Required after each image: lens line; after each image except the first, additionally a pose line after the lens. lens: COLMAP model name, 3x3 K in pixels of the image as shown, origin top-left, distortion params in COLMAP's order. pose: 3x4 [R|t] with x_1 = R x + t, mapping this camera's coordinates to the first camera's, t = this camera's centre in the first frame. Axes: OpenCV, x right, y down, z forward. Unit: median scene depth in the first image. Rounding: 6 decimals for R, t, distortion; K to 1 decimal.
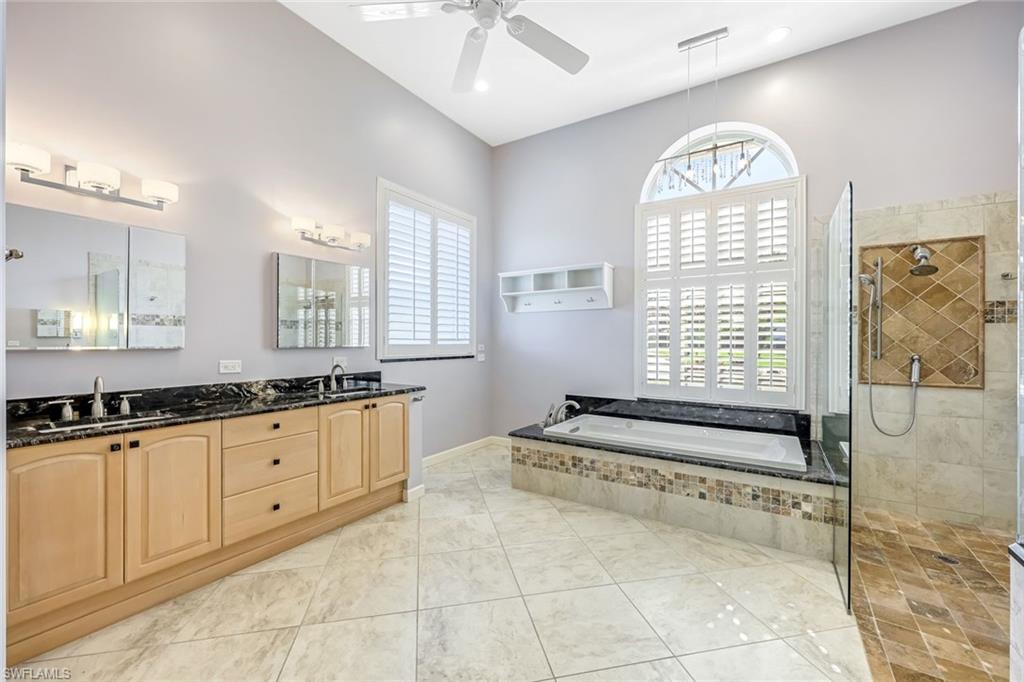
lens RADIAL K [[410.2, 0, 508.5], [0, 410.2, 340.4], [0, 0, 1]] dist [-0.001916, -0.000172]
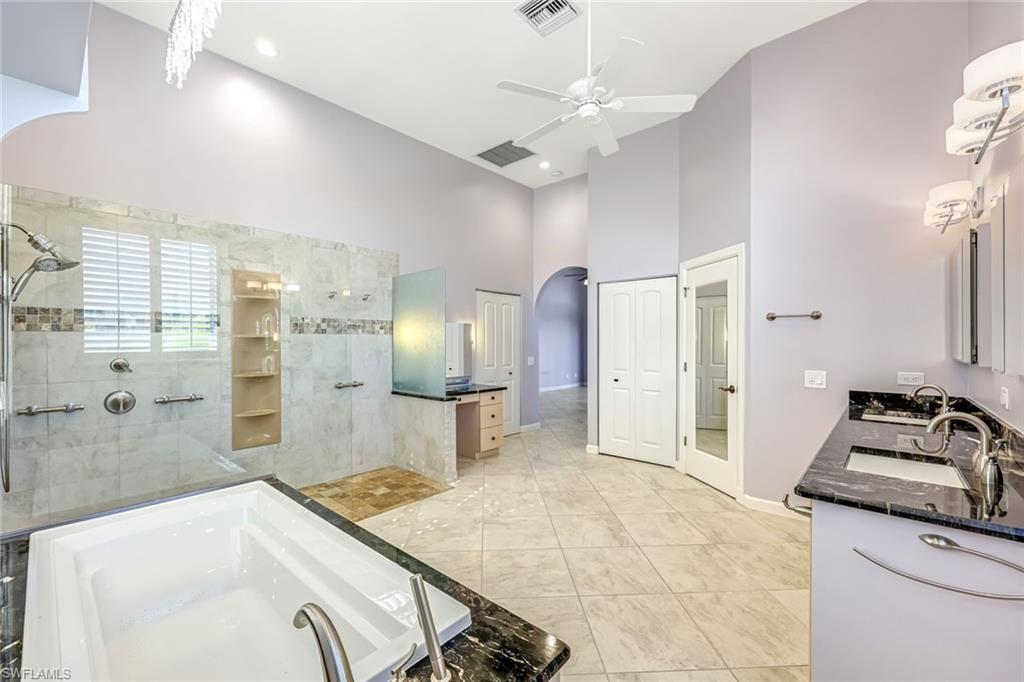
lens RADIAL K [[410.2, 0, 508.5], [0, 410.2, 340.4], [0, 0, 1]] dist [-0.001916, -0.000172]
pose [[-0.988029, 0.000121, 0.154267, -0.003002], [0.000174, 1.000000, 0.000335, -0.039532], [-0.154267, 0.000358, -0.988029, 2.563341]]
